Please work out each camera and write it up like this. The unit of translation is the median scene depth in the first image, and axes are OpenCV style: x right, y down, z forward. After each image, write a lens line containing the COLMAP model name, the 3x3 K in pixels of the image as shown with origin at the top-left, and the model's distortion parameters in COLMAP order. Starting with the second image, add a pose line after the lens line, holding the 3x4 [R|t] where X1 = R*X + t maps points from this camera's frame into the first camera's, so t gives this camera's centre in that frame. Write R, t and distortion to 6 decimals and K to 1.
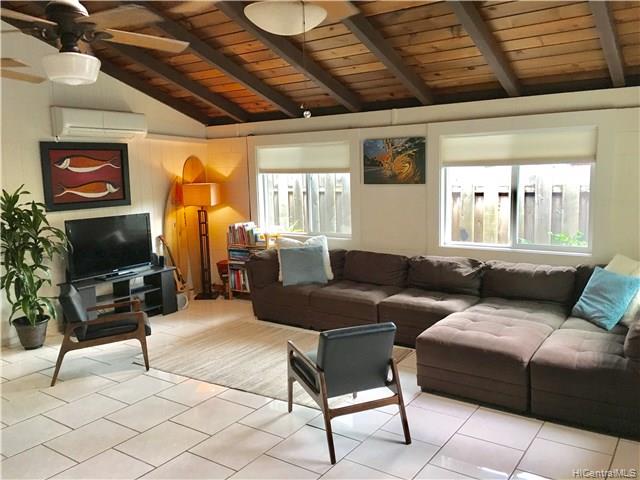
lens RADIAL K [[548.3, 0, 319.8], [0, 548.3, 241.0], [0, 0, 1]] dist [0.041557, -0.043916]
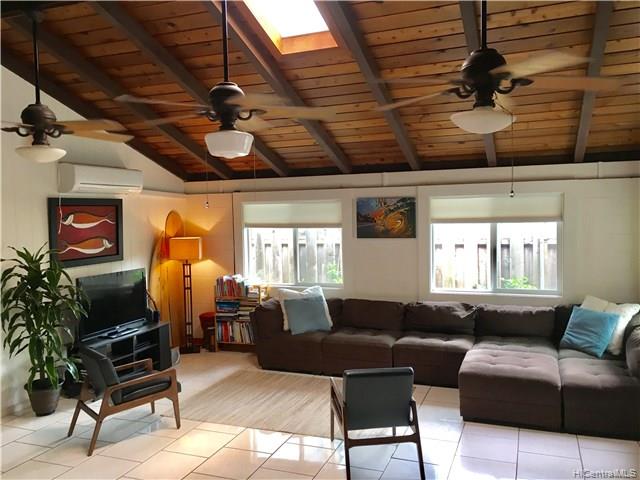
lens RADIAL K [[548.3, 0, 319.6], [0, 548.3, 238.3], [0, 0, 1]] dist [0.041557, -0.043916]
pose [[0.970682, -0.005894, 0.240296, -0.275936], [0.027673, 0.995792, -0.087361, -0.009550], [-0.238770, 0.091450, 0.966761, -0.053130]]
